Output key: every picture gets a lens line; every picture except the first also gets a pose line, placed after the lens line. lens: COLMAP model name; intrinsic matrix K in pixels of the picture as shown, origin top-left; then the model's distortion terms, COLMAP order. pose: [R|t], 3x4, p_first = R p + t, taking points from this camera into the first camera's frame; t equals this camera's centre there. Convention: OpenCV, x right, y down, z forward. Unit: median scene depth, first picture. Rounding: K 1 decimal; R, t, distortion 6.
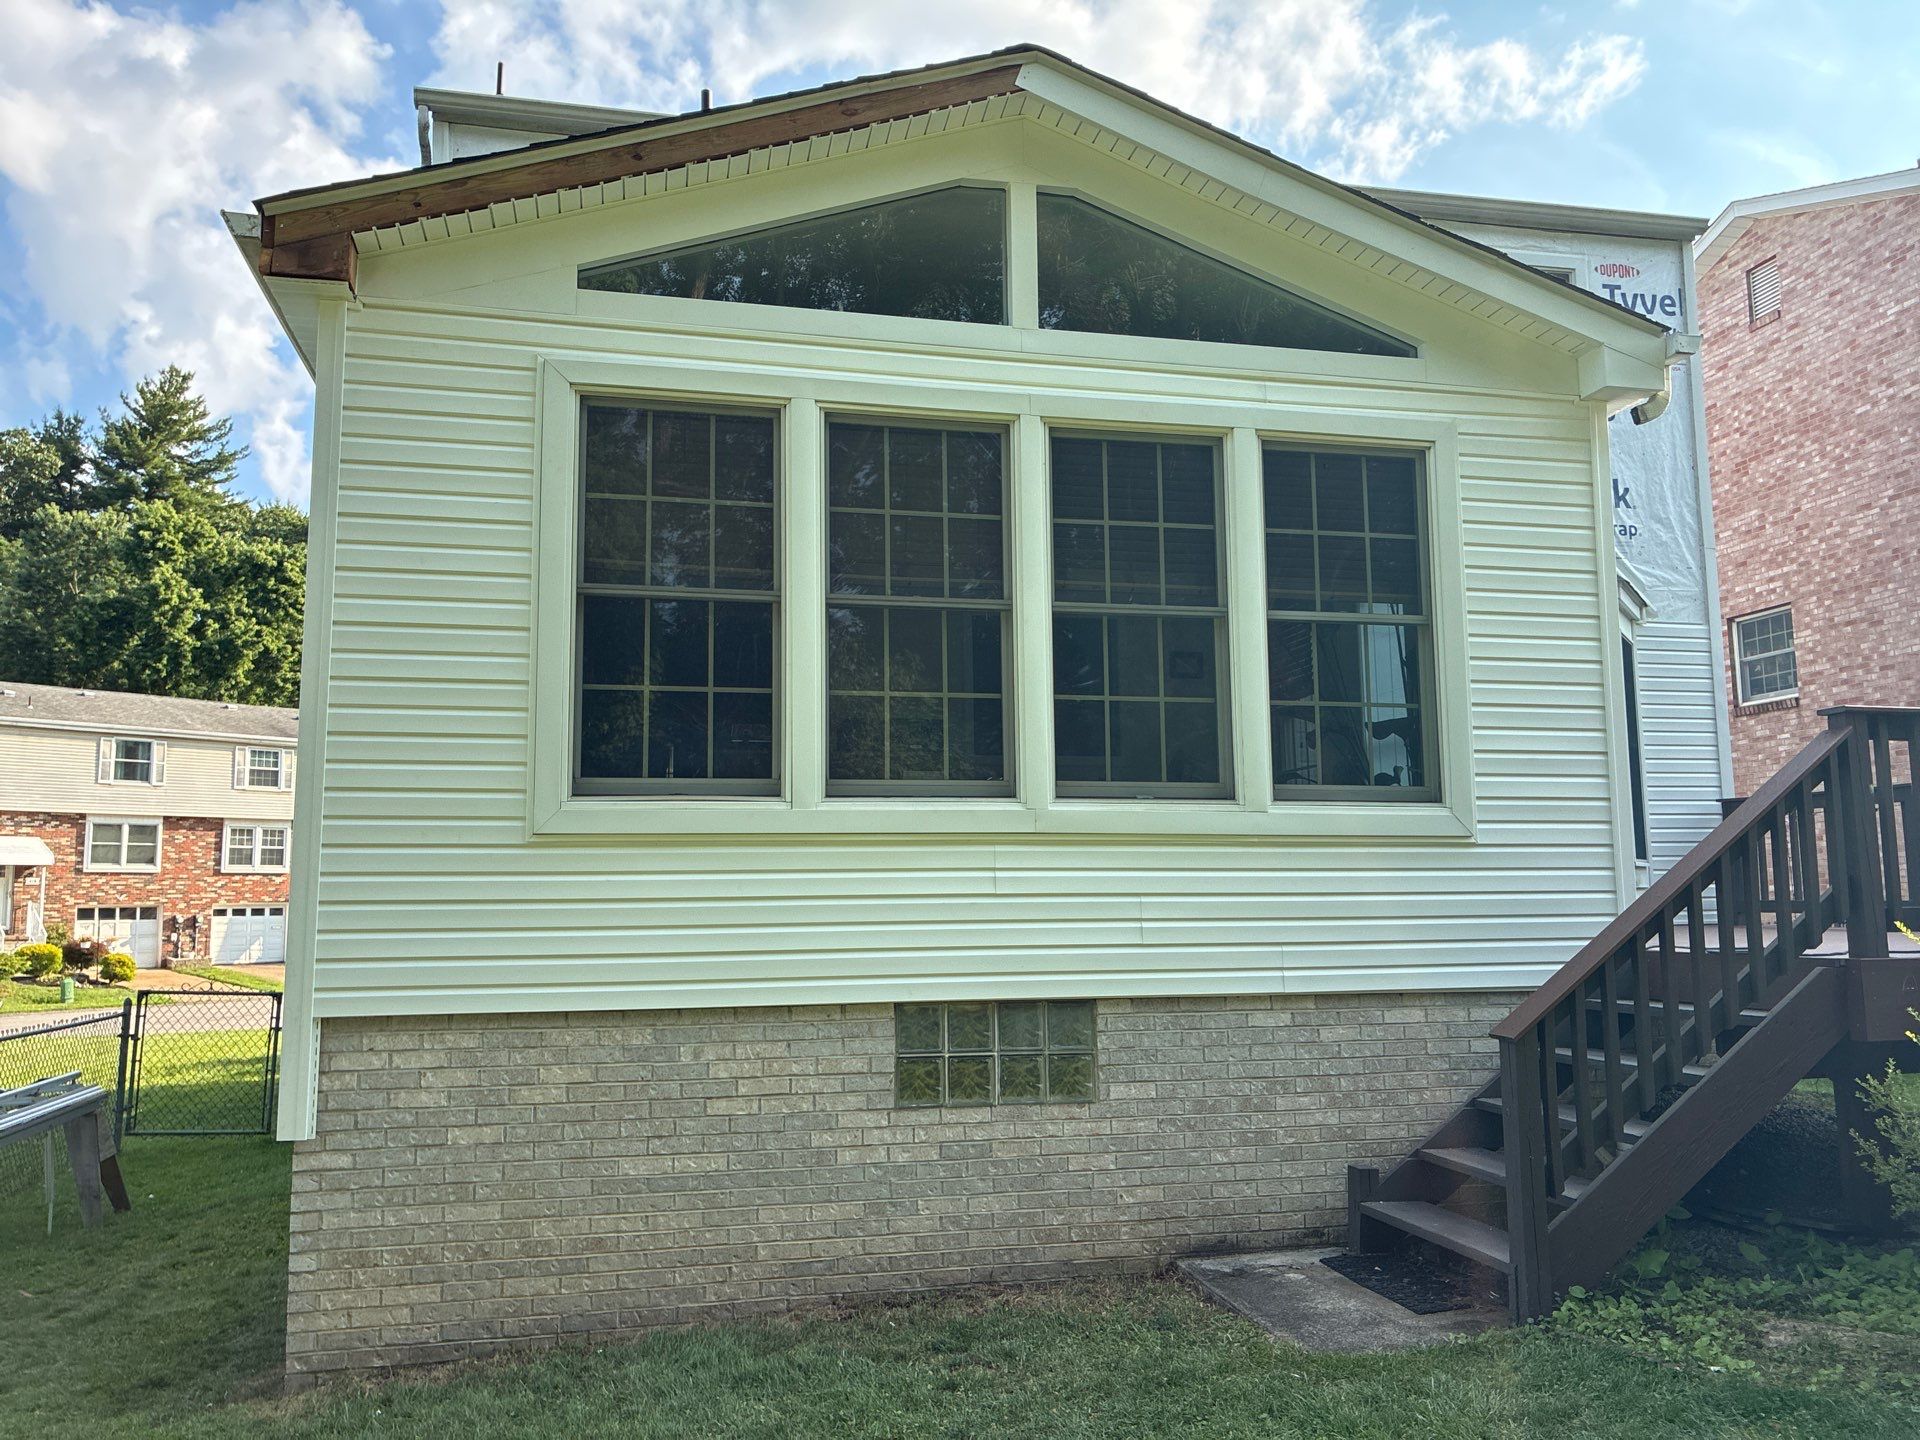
lens RADIAL K [[1473.8, 0, 961.2], [0, 1473.8, 727.7], [0, 0, 1]] dist [0.009660, -0.004753]
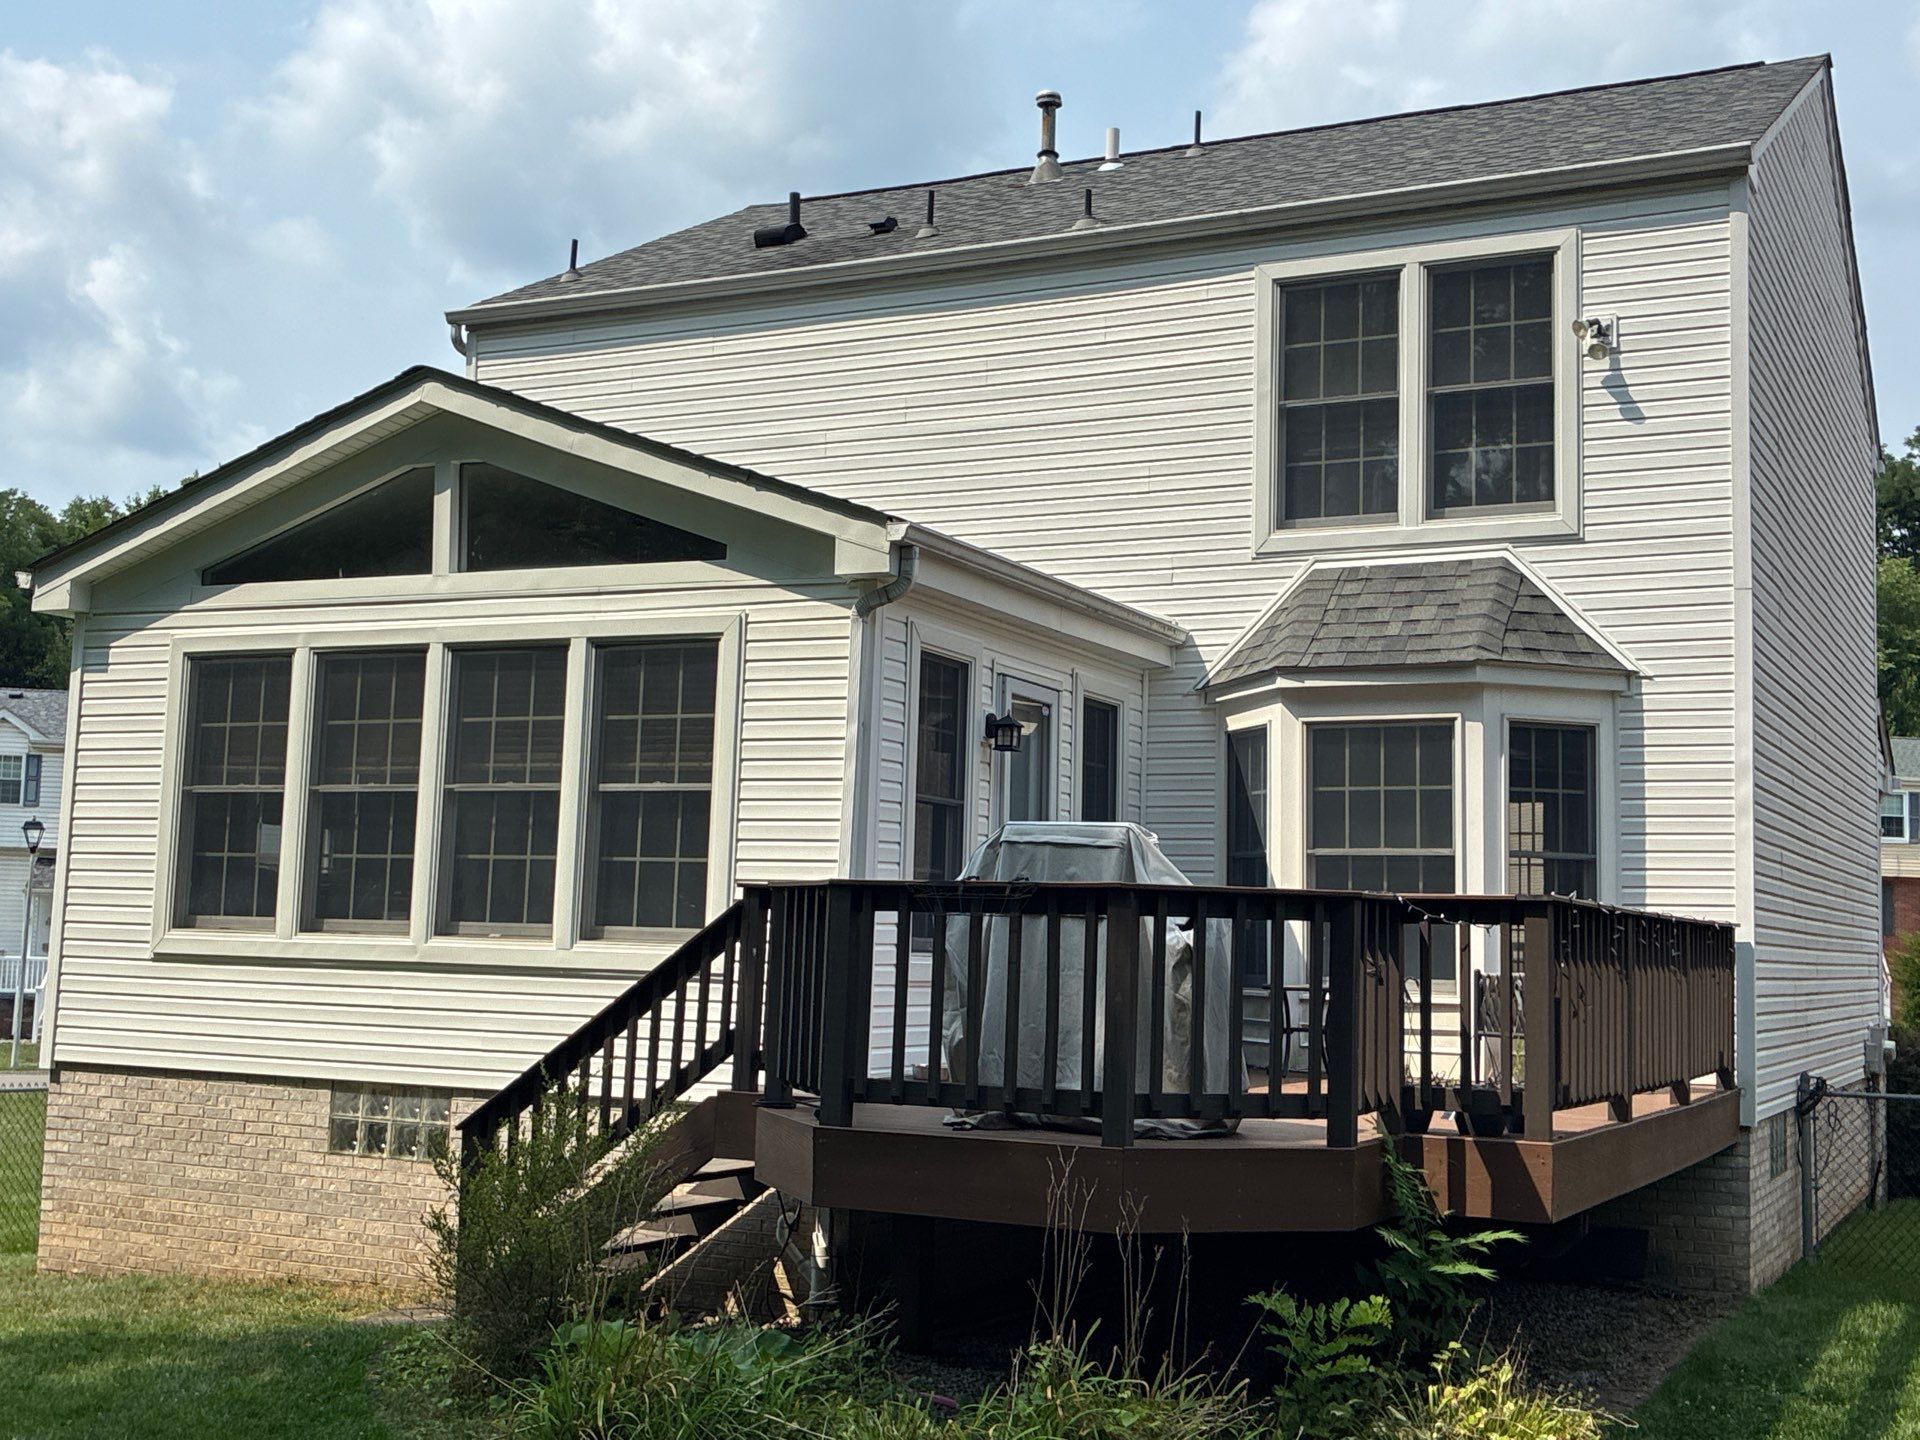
lens RADIAL K [[2306.6, 0, 960.0], [0, 2306.6, 720.0], [0, 0, 1]] dist [0.022265, -0.065226]
pose [[0.771938, -0.029465, -0.635015, 1.754716], [0.037761, 0.999287, -0.000465, -0.127434], [0.634576, -0.023620, 0.772500, -0.306569]]
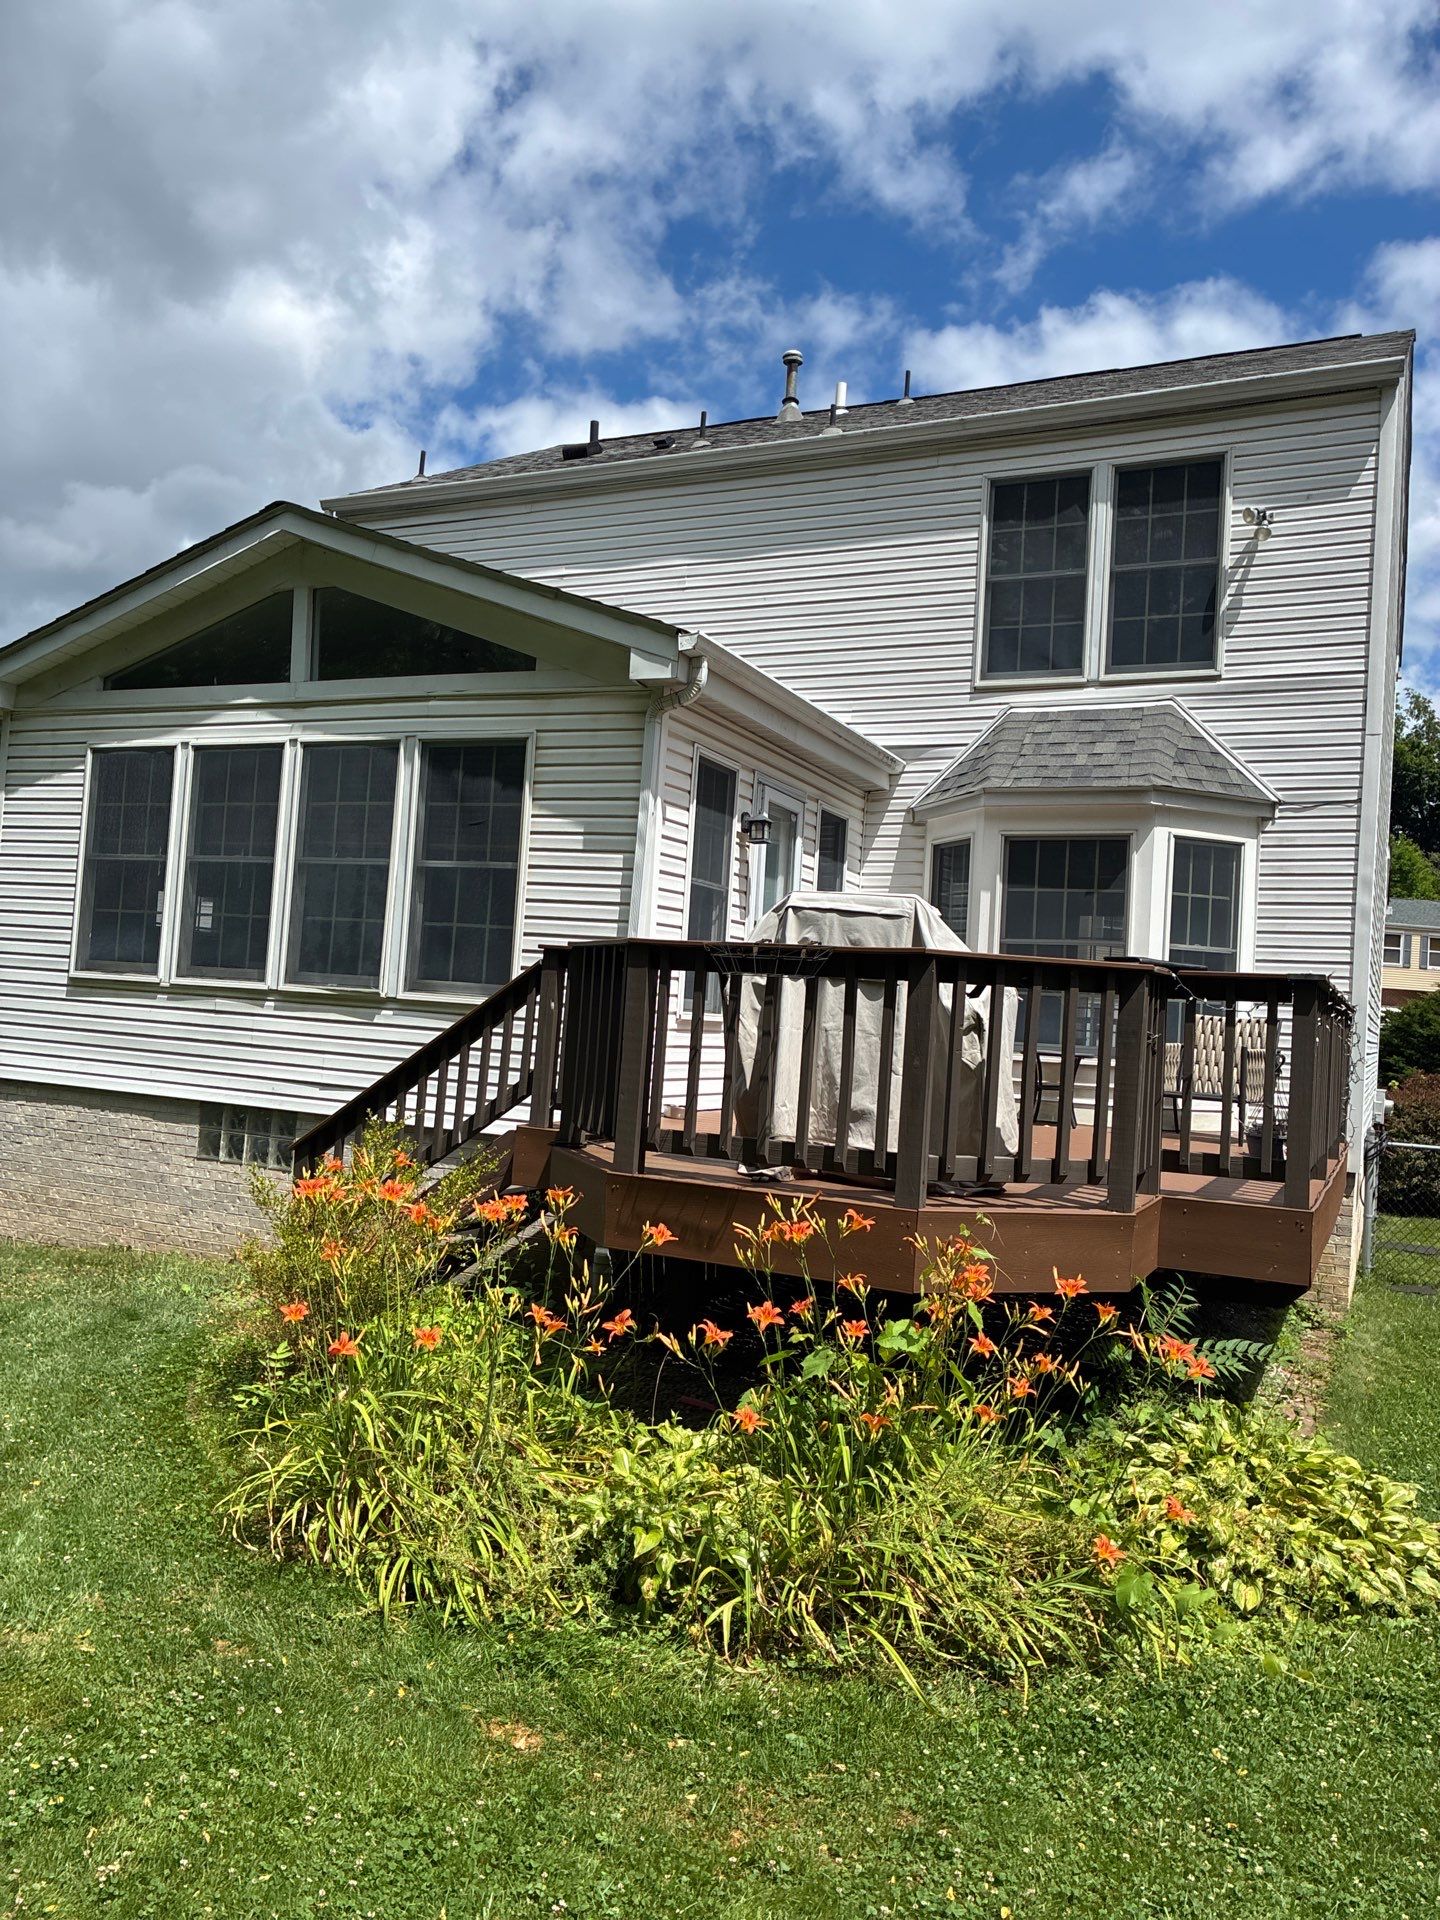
lens RADIAL K [[1463.0, 0, 703.6], [0, 1463.0, 967.2], [0, 0, 1]] dist [0.017327, 0.008456]
pose [[0.780932, 0.042050, -0.623199, 1.405508], [0.003533, 0.997418, 0.071728, -0.081635], [0.624606, -0.058216, 0.778767, 0.042309]]
